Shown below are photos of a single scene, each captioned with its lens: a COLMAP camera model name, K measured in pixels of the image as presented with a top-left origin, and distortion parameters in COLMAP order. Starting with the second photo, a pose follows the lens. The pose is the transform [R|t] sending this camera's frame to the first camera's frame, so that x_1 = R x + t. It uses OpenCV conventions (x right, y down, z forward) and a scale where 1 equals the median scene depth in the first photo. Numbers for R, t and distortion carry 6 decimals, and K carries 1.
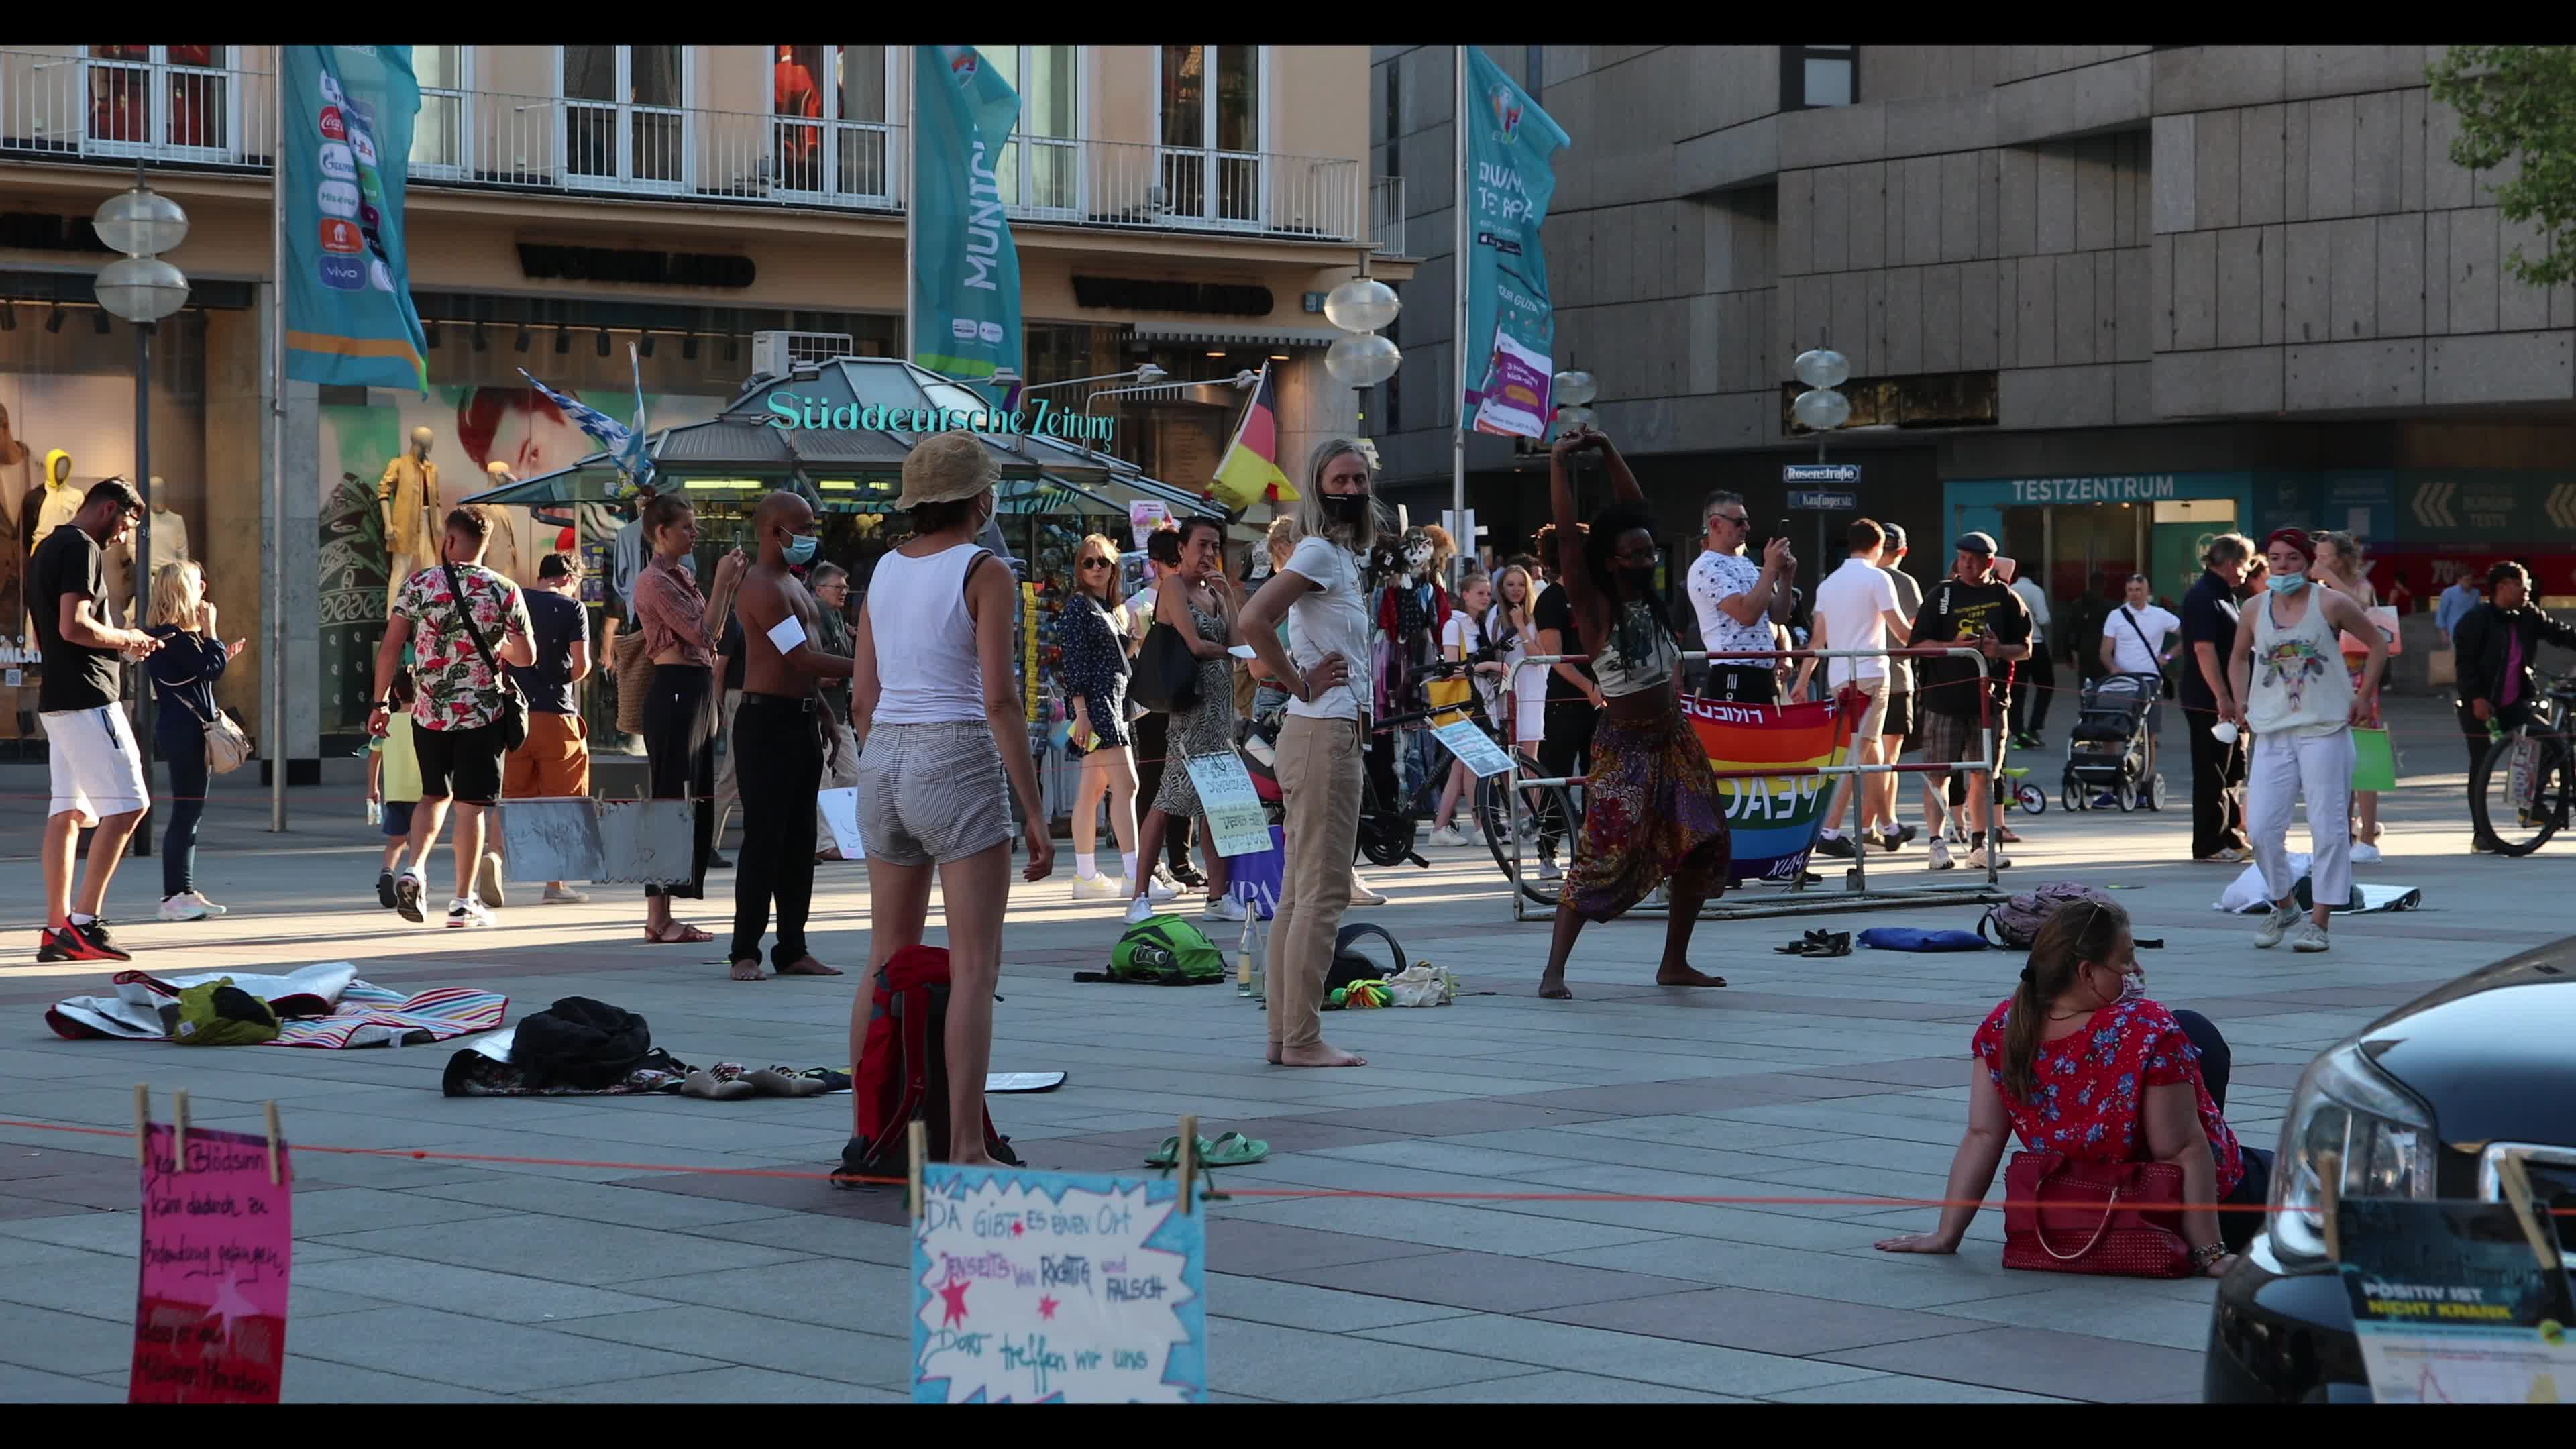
lens RADIAL K [[5368.8, 0, 1241.0], [0, 5368.8, 726.7], [0, 0, 1]] dist [0.203835, -0.219657]
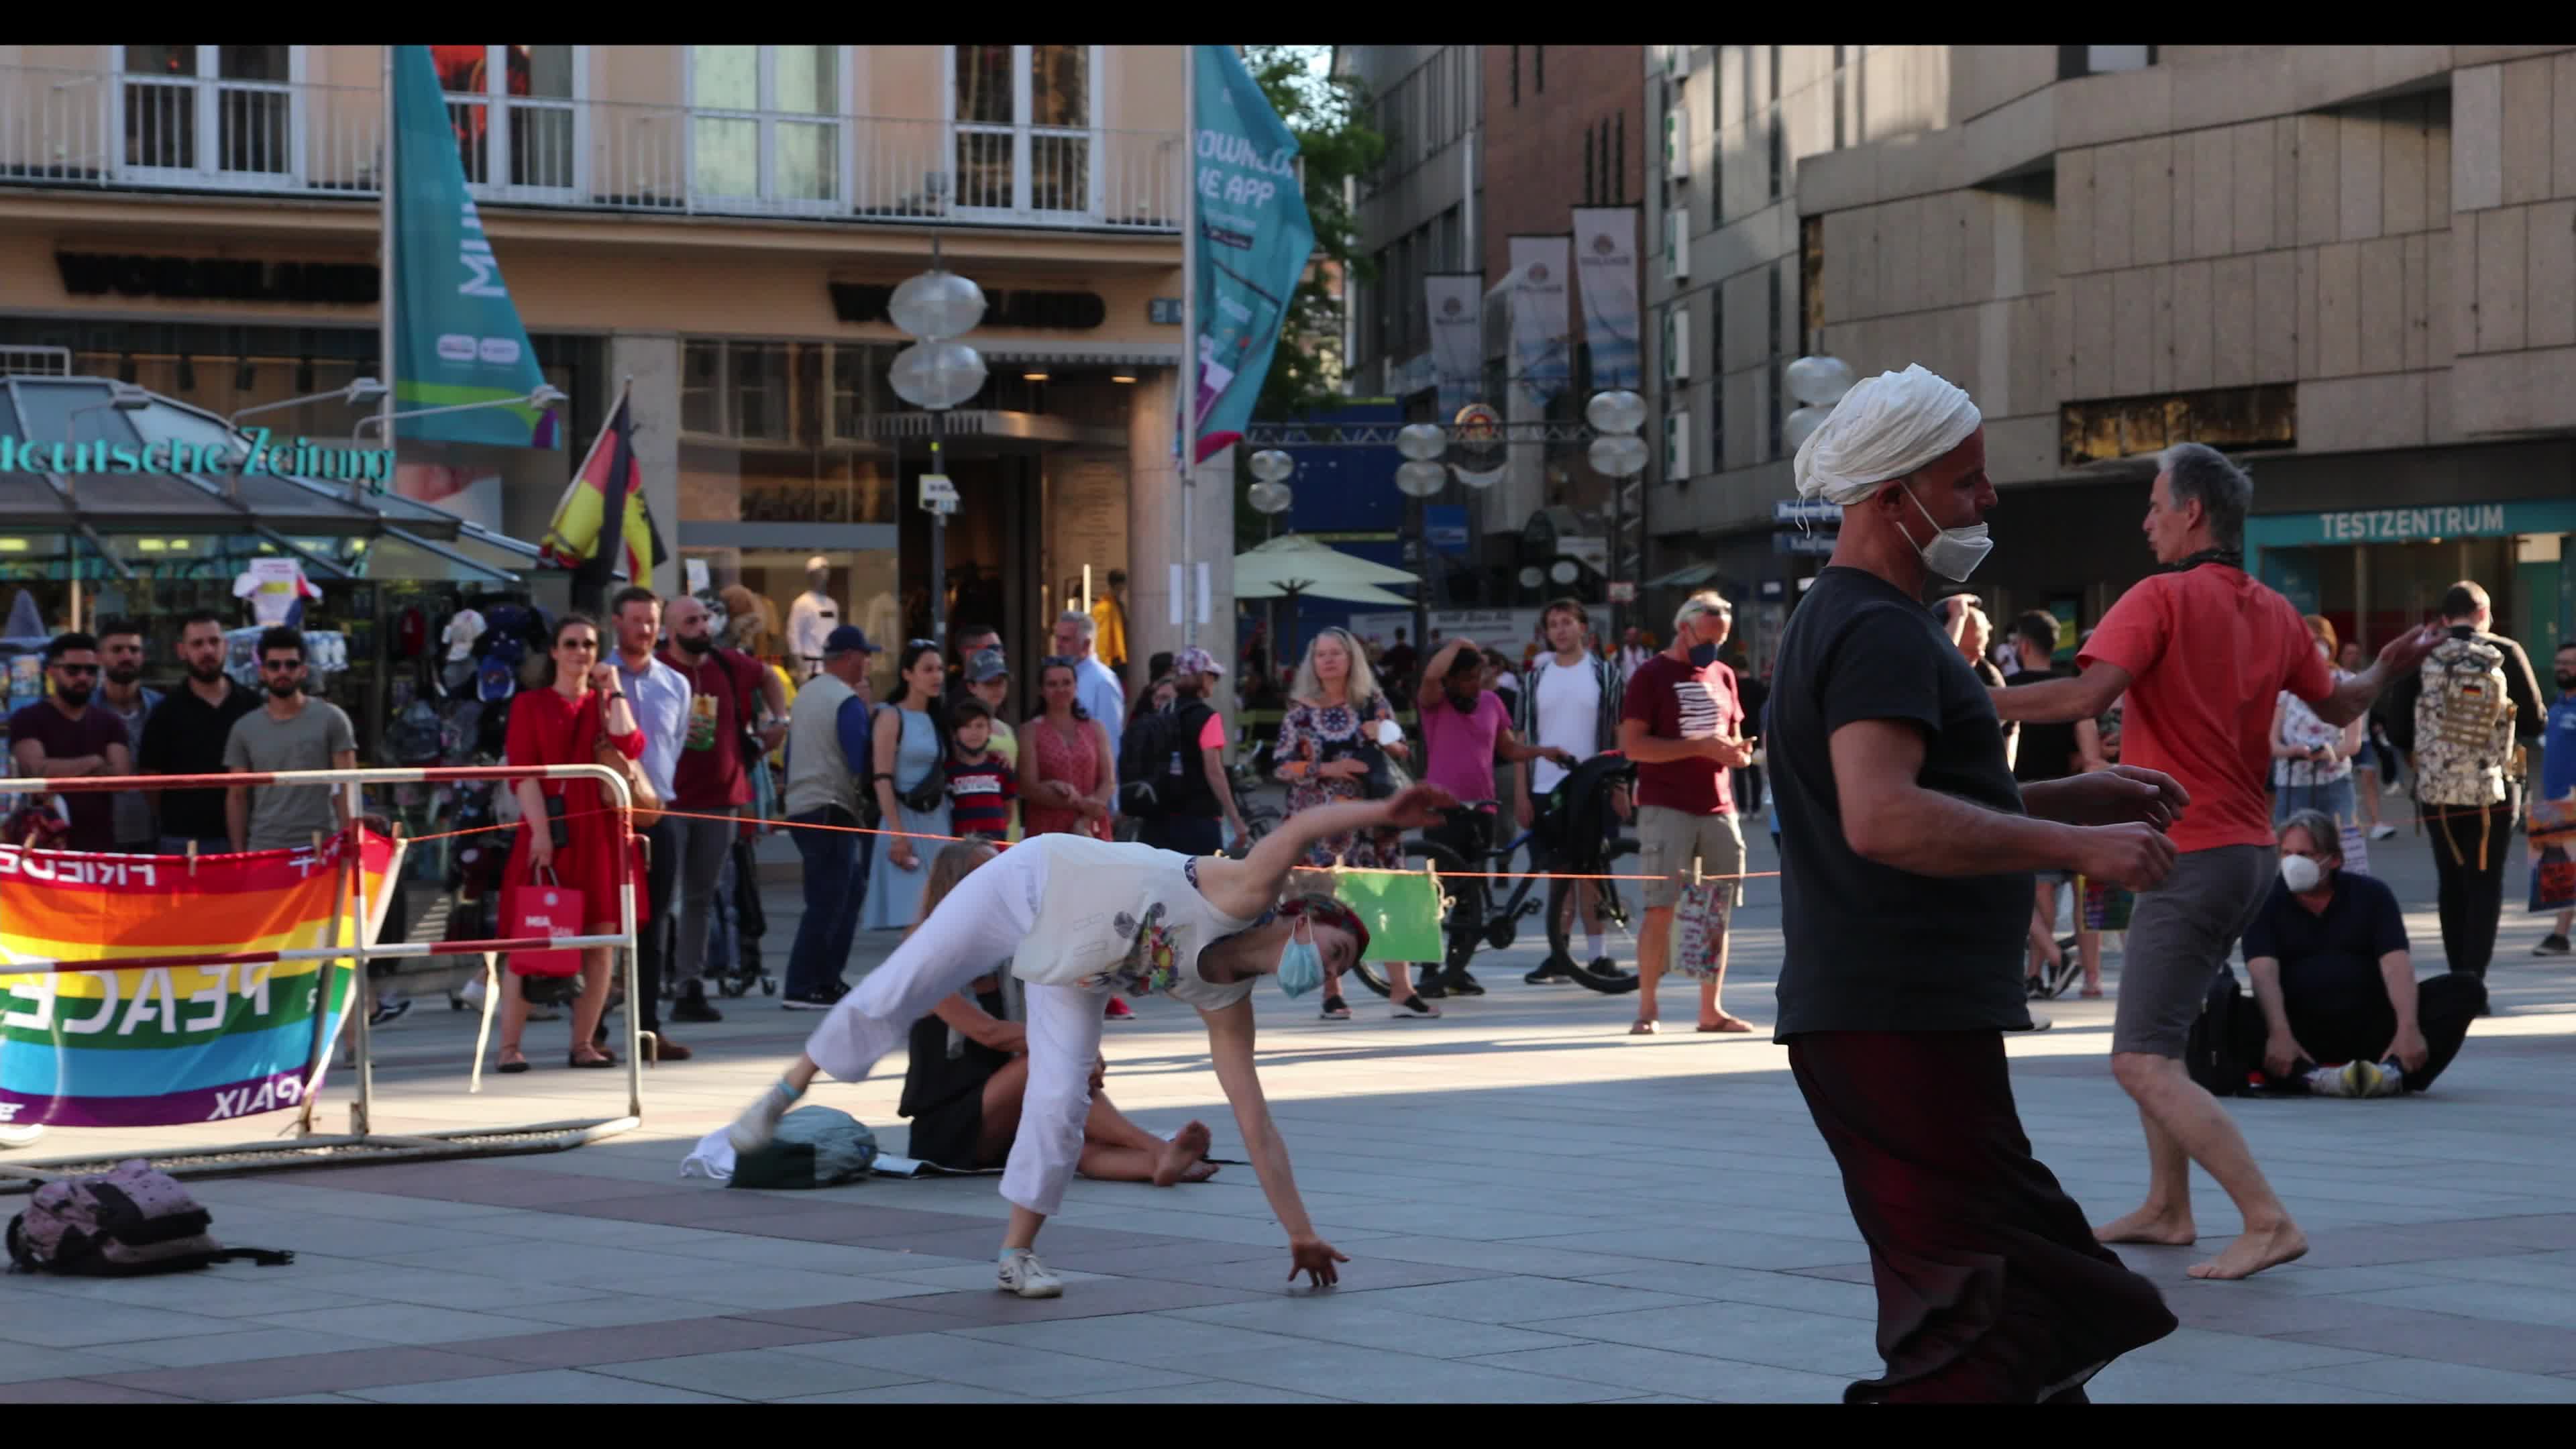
lens RADIAL K [[5831.8, 0, 1288.0], [0, 5831.8, 724.5], [0, 0, 1]] dist [0.324001, -0.791588]
pose [[0.993751, -0.014596, -0.110662, 0.091994], [0.013052, 0.999807, -0.014666, -0.002330], [0.110855, 0.013130, 0.993750, 0.089832]]
